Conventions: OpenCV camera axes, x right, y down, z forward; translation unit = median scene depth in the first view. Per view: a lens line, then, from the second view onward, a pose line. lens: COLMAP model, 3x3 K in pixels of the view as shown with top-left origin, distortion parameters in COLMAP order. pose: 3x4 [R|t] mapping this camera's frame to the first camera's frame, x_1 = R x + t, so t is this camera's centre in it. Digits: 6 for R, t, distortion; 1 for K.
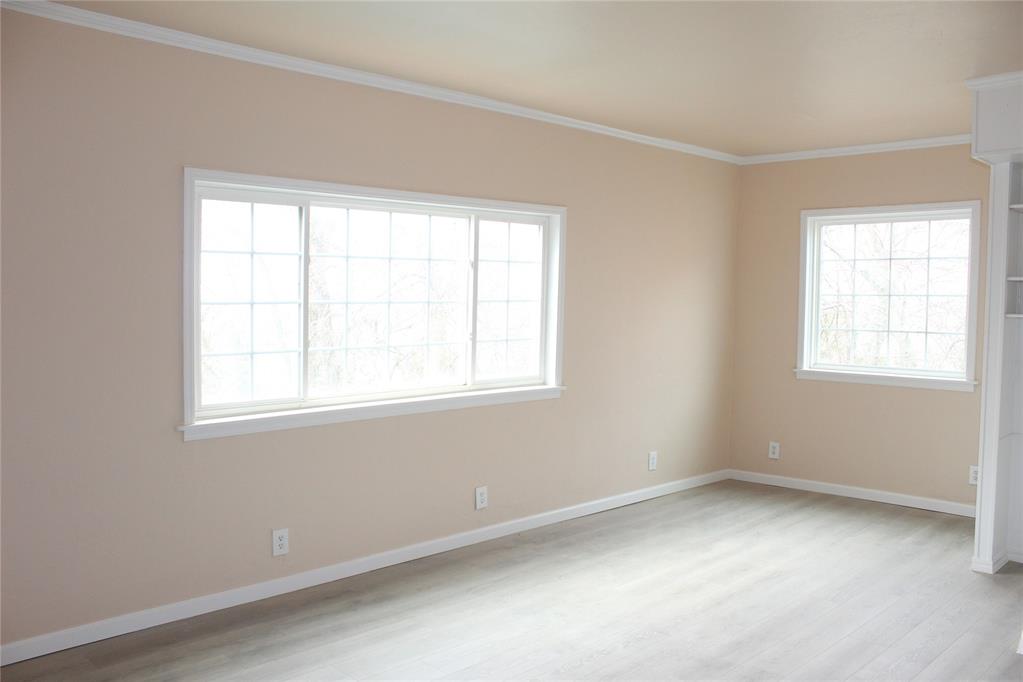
lens RADIAL K [[875.4, 0, 511.5], [0, 875.4, 341.0], [0, 0, 1]] dist [-0.048483, -0.001910]
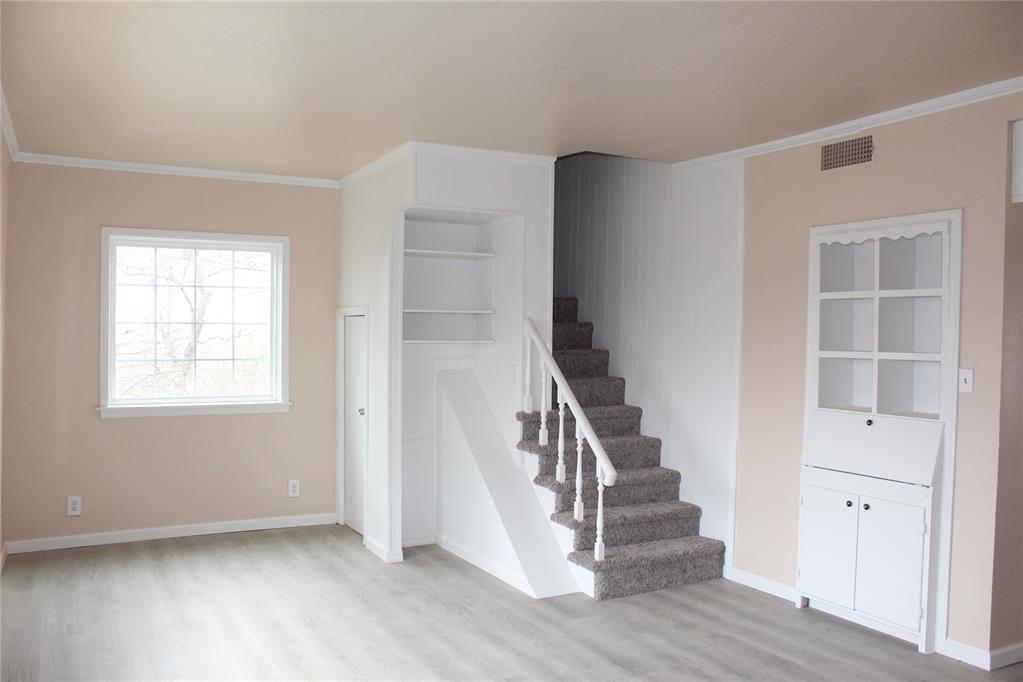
lens RADIAL K [[875.4, 0, 511.5], [0, 875.4, 341.0], [0, 0, 1]] dist [-0.048483, -0.001910]
pose [[0.304313, -0.016745, 0.952425, -0.406228], [0.042961, 0.999069, 0.003838, -0.021594], [-0.951603, 0.039750, 0.304749, 0.371876]]
